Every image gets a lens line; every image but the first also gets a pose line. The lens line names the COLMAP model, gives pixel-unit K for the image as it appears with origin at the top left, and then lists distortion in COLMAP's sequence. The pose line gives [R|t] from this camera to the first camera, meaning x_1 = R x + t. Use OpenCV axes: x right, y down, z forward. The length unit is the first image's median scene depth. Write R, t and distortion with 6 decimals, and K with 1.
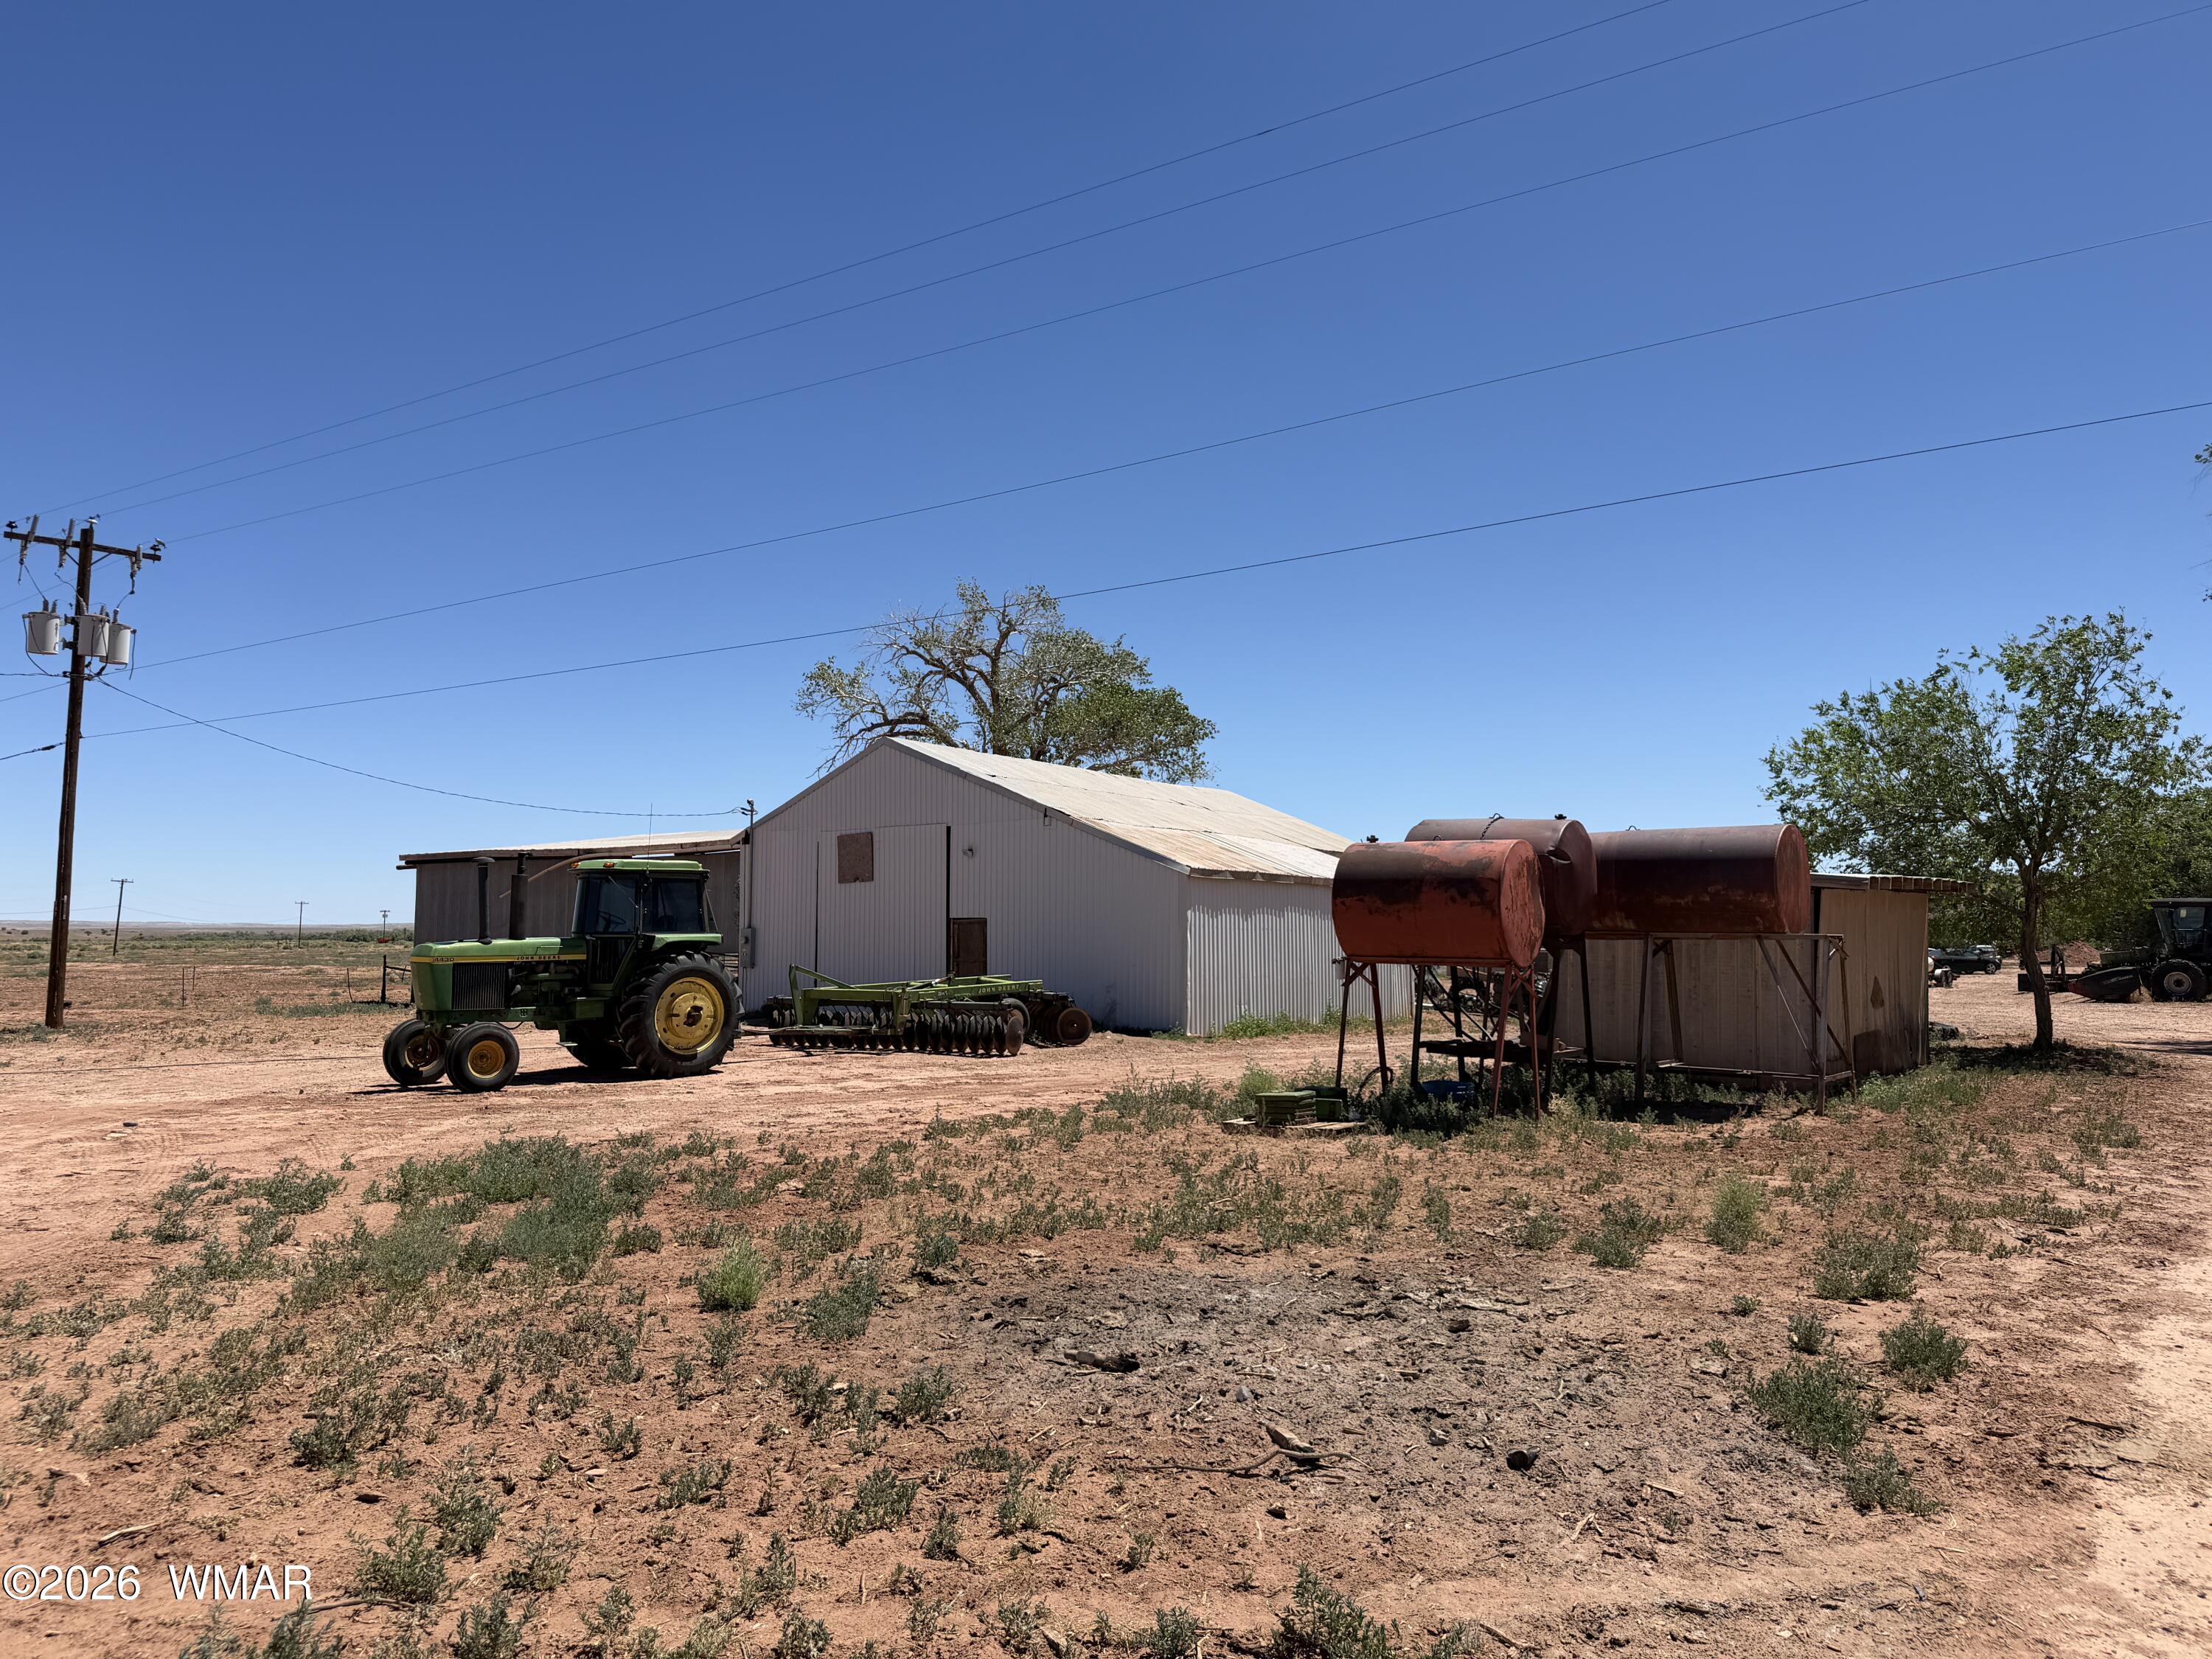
lens RADIAL K [[1505.5, 0, 1115.1], [0, 1505.5, 814.5], [0, 0, 1]] dist [0.018535, -0.044344]
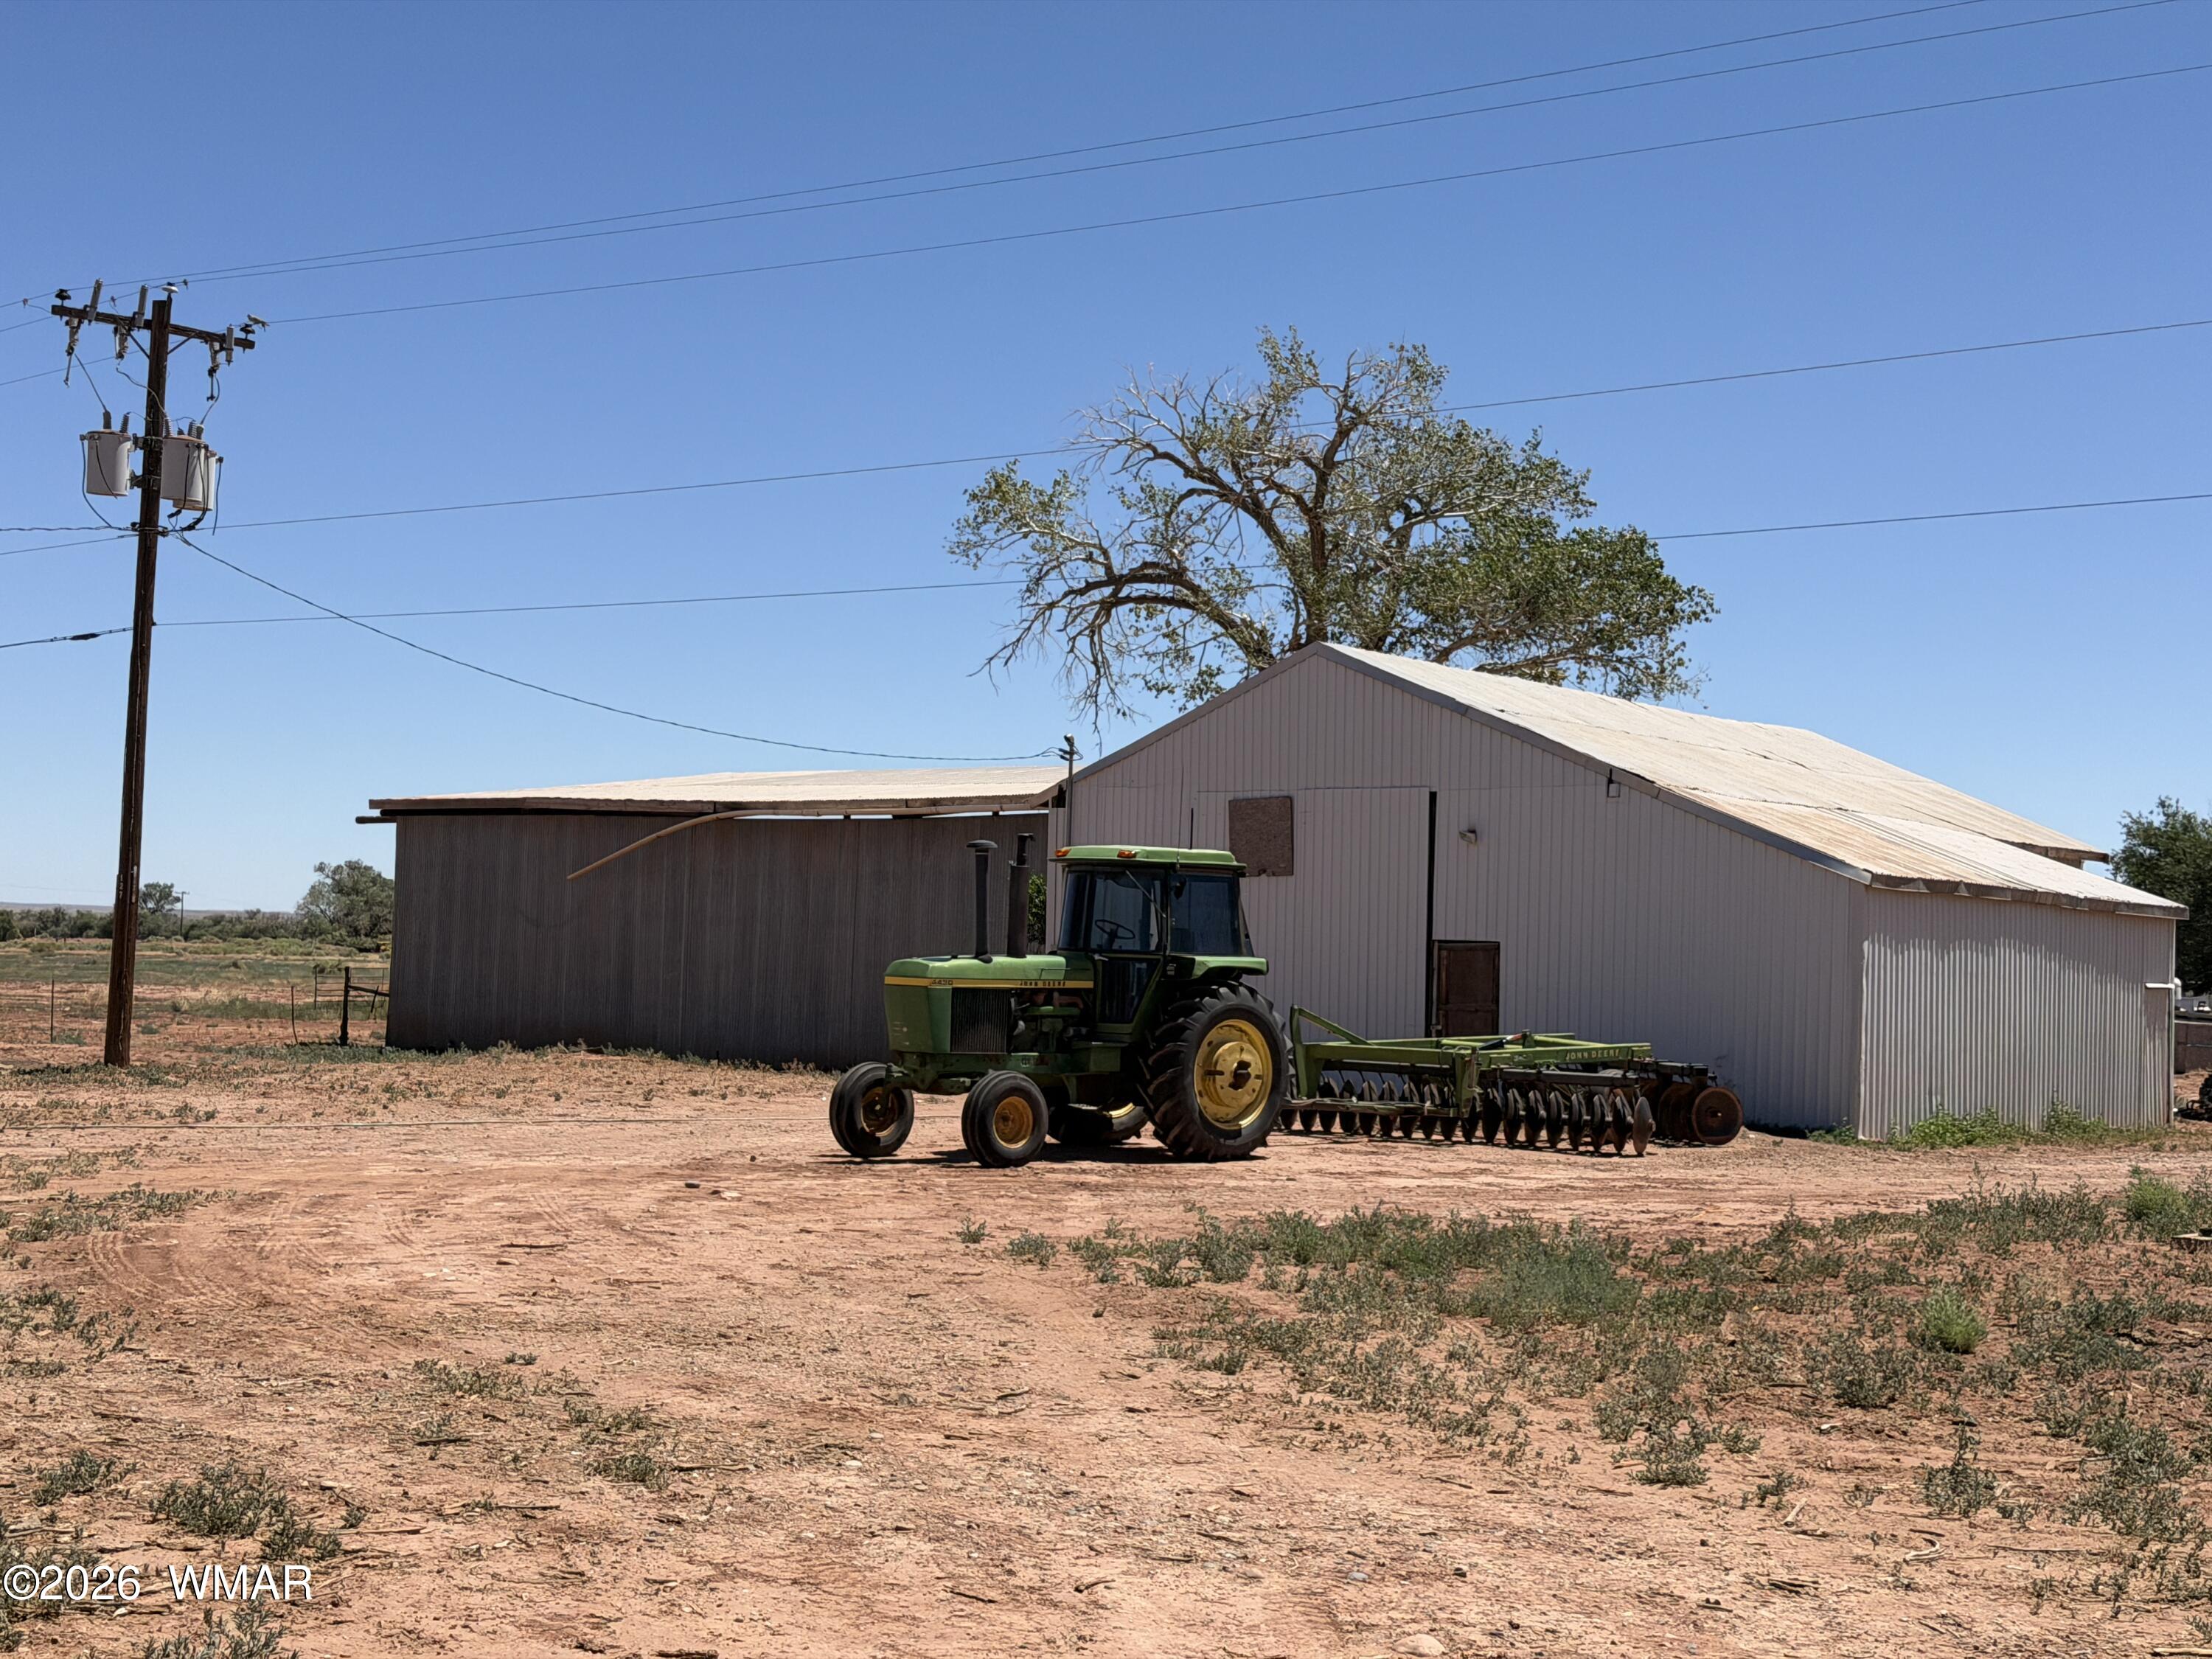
lens RADIAL K [[2934.0, 0, 1099.1], [0, 2934.0, 850.5], [0, 0, 1]] dist [0.090156, 0.000000]
pose [[0.996158, 0.029038, -0.082621, -0.165015], [-0.025589, 0.998769, 0.042492, -0.017627], [0.083753, -0.040215, 0.995675, -0.241942]]
